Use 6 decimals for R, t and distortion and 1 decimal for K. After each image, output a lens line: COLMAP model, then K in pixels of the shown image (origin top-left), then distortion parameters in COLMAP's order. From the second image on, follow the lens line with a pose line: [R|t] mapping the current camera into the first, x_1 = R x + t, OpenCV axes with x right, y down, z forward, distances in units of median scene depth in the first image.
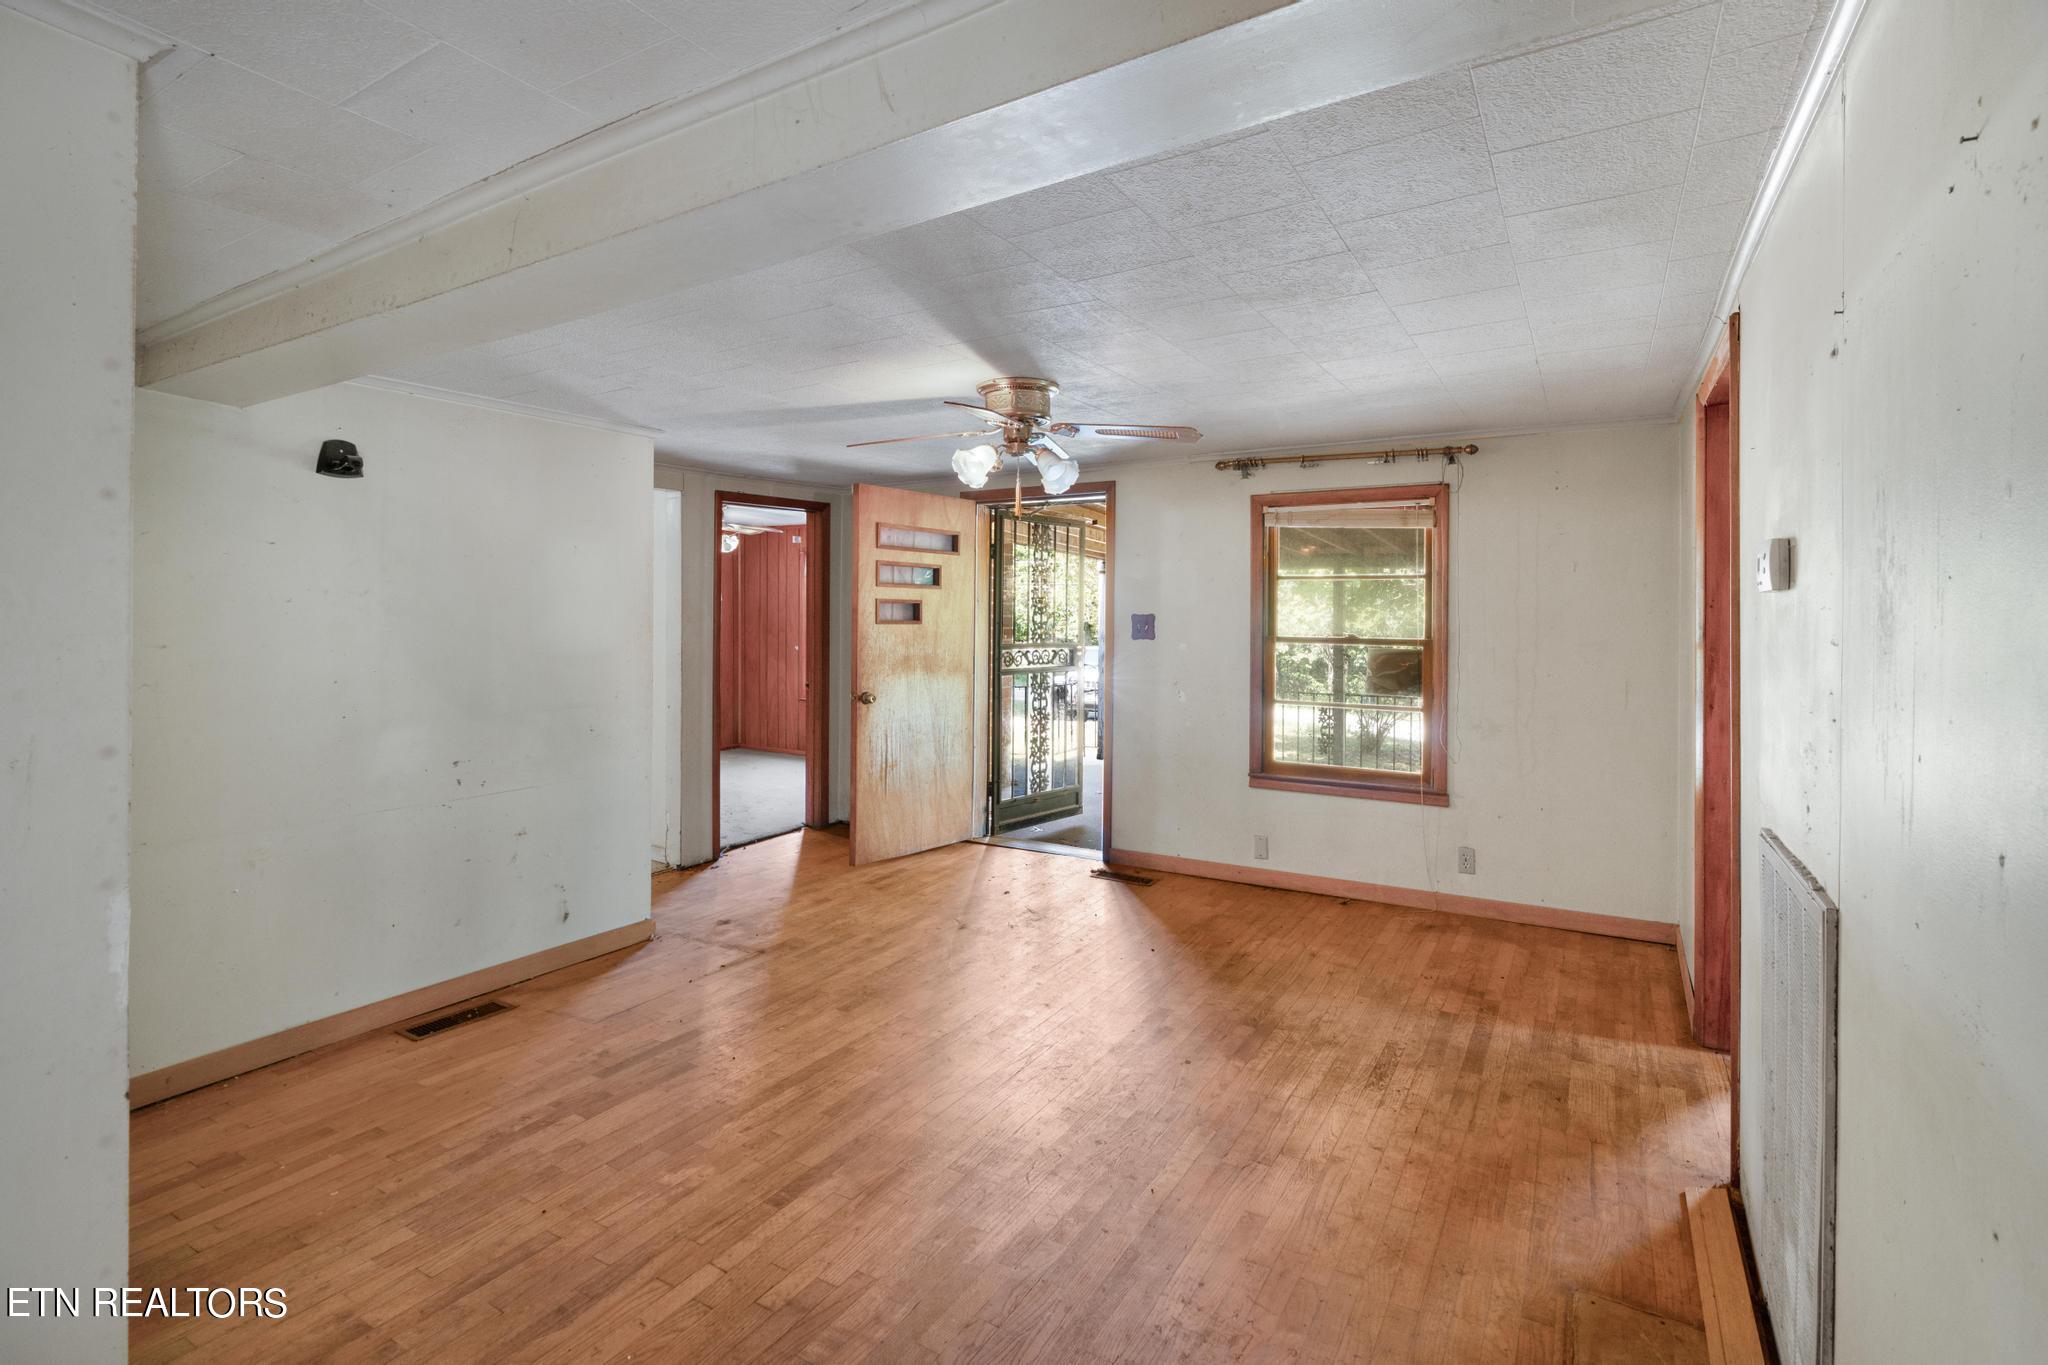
lens RADIAL K [[937.3, 0, 1033.2], [0, 937.3, 616.3], [0, 0, 1]] dist [-0.000583, 0.000095]
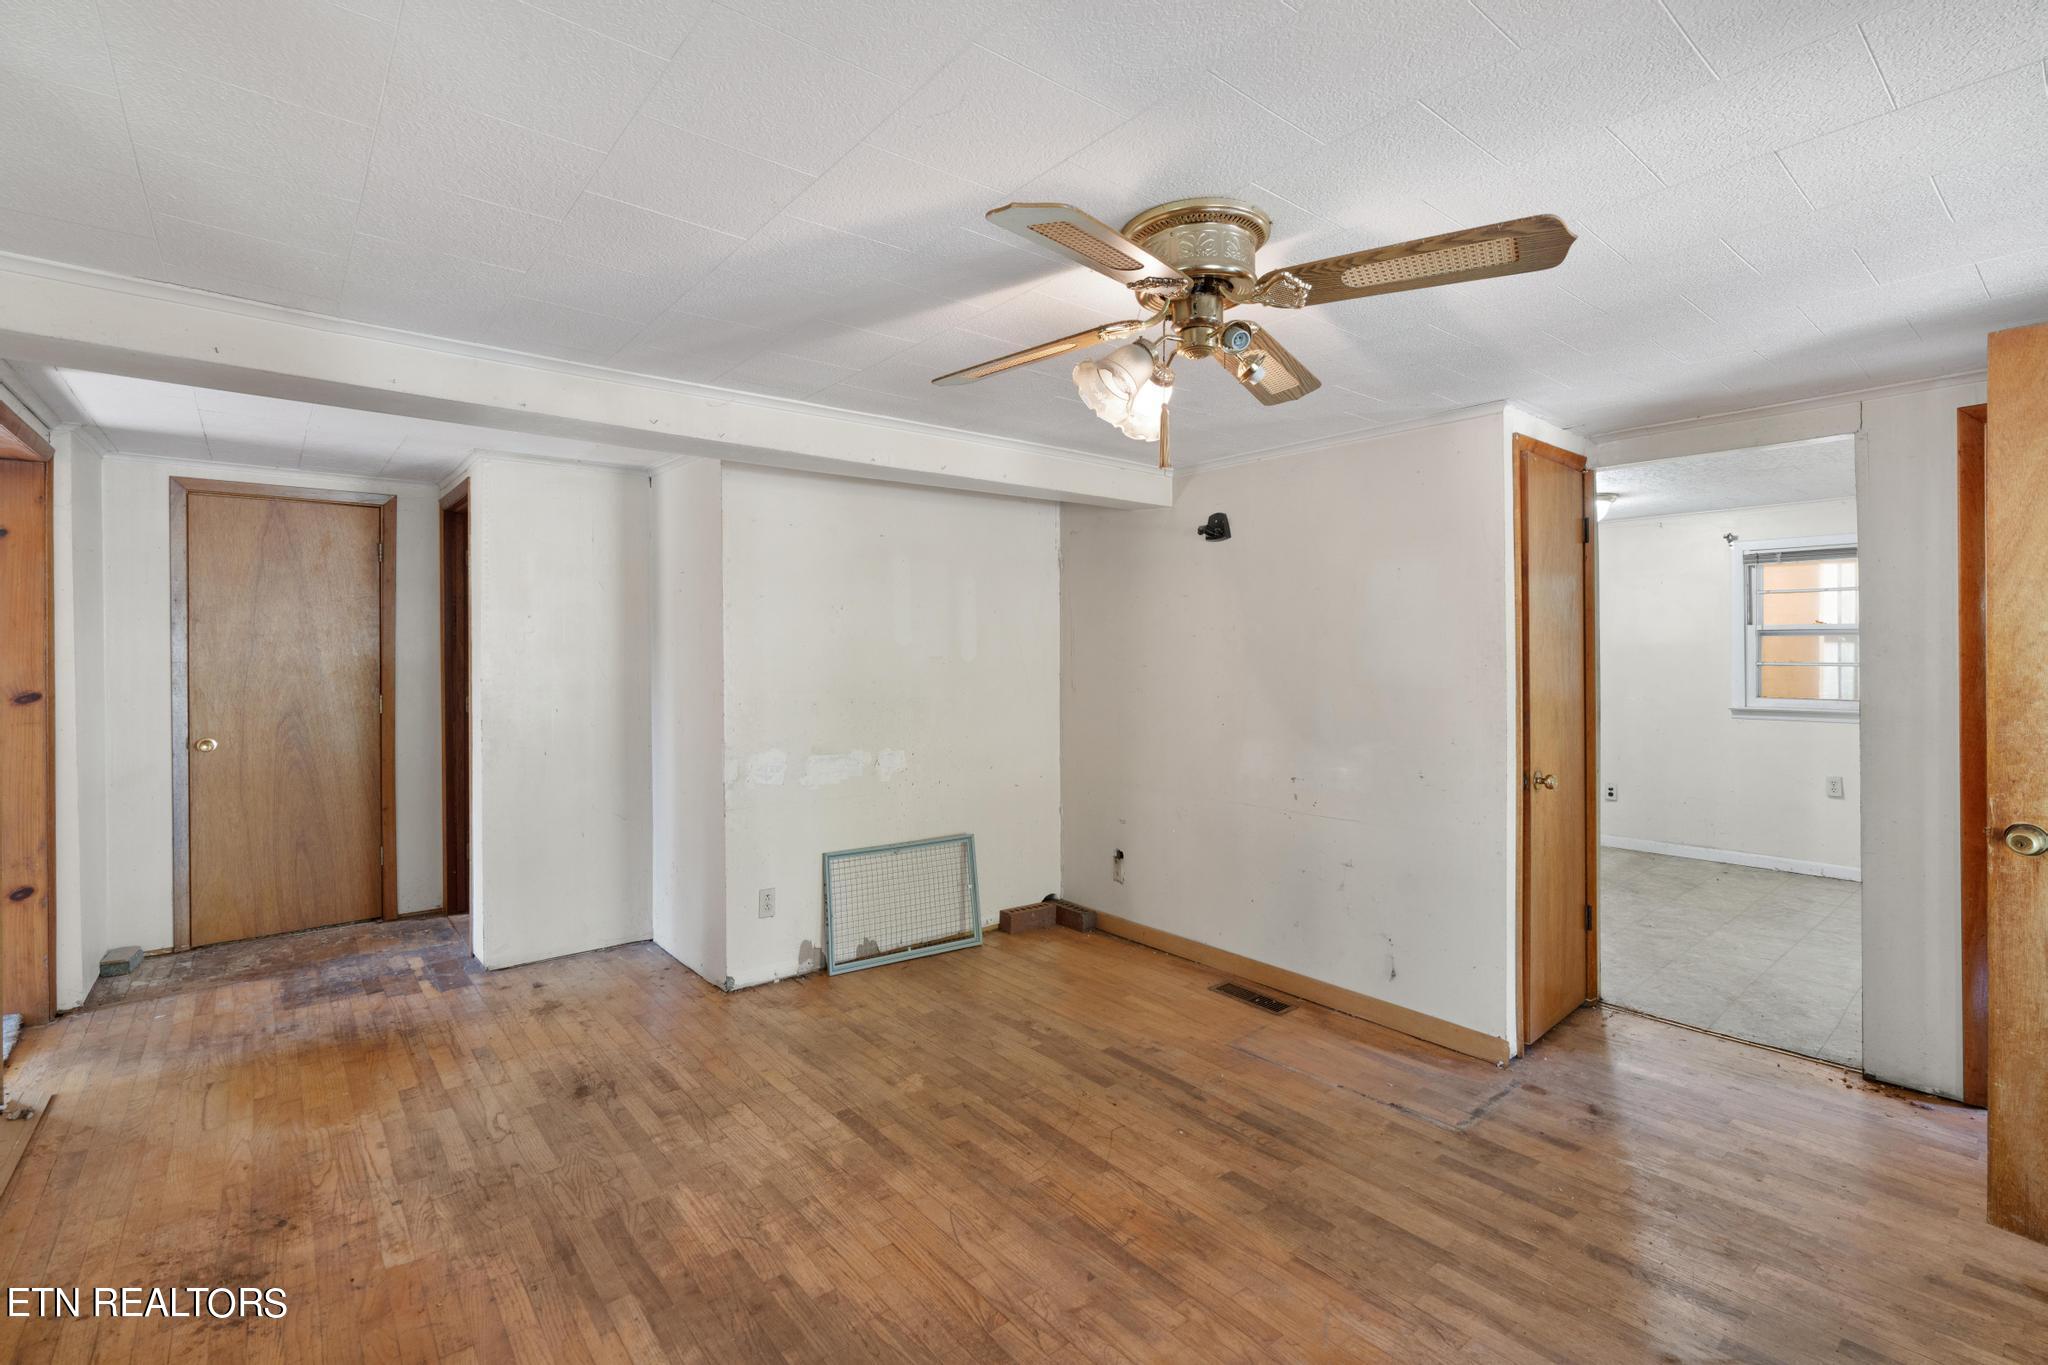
lens RADIAL K [[937.3, 0, 1024.7], [0, 937.3, 669.4], [0, 0, 1]] dist [-0.000583, 0.000095]
pose [[-0.341694, 0.015027, -0.939691, 0.650793], [0.003470, 0.999886, 0.014728, 0.011533], [0.939805, 0.001771, -0.341707, 1.326200]]
